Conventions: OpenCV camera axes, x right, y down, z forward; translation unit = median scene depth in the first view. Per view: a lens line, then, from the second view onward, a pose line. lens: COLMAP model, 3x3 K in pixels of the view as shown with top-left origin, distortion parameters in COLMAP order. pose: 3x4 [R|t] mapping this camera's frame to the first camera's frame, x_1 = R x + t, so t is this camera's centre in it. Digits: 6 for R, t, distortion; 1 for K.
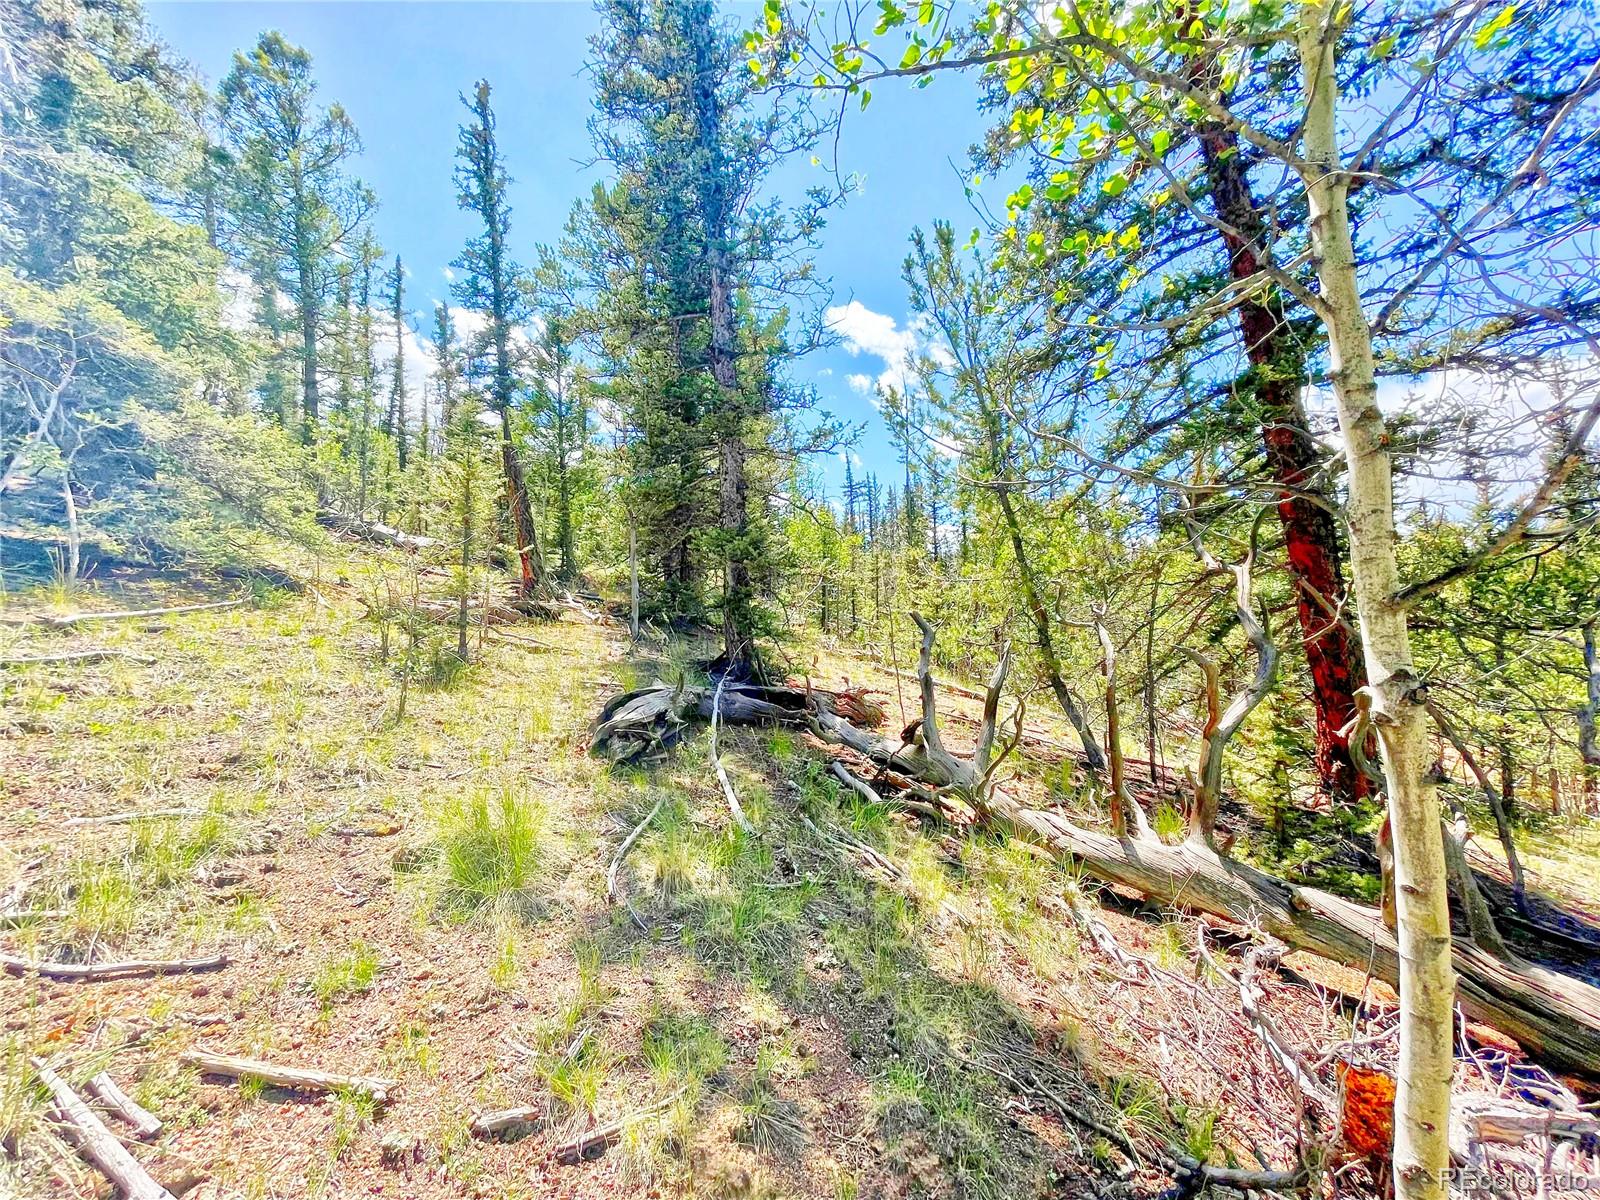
lens RADIAL K [[633.6, 0, 800.0], [0, 633.6, 600.0], [0, 0, 1]] dist [0.001881, 0.000040]
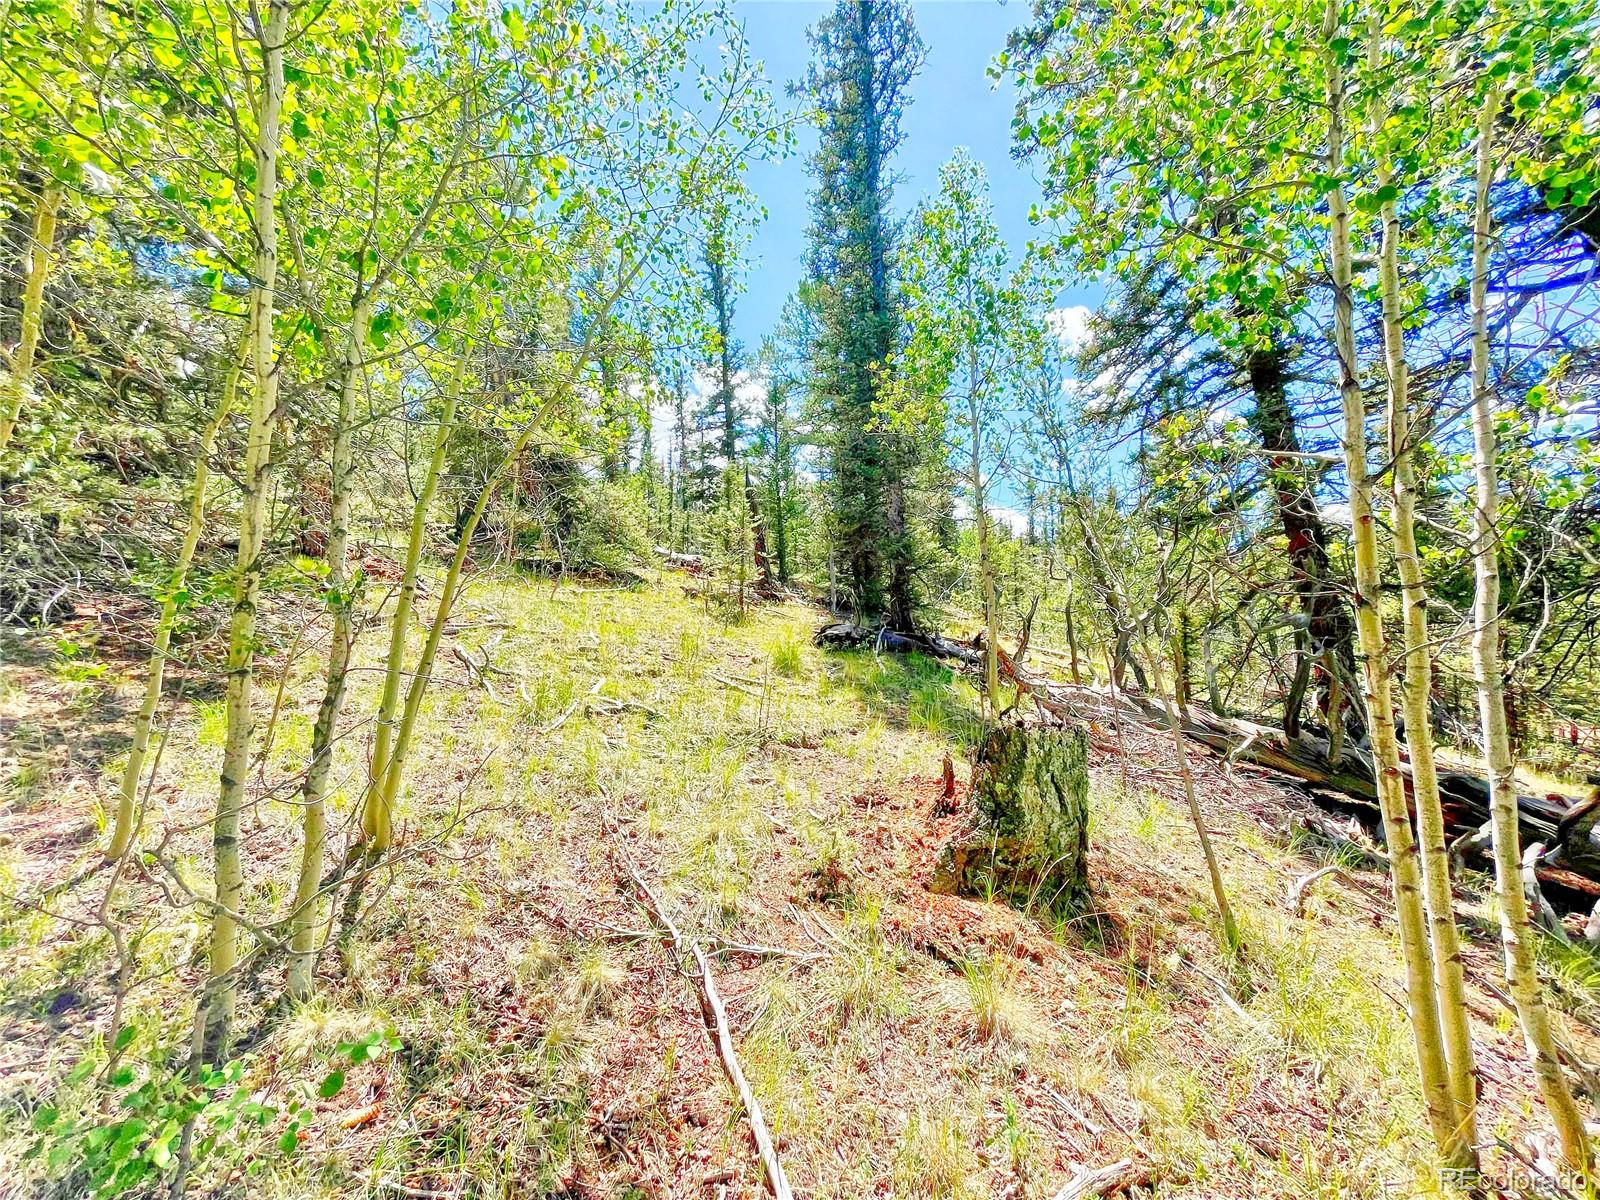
lens RADIAL K [[633.6, 0, 800.0], [0, 633.6, 600.0], [0, 0, 1]] dist [0.001881, 0.000040]
pose [[0.955131, -0.010196, -0.296008, 0.075321], [0.002708, 0.999666, -0.025696, 0.044807], [0.296171, 0.023742, 0.954840, -0.317866]]
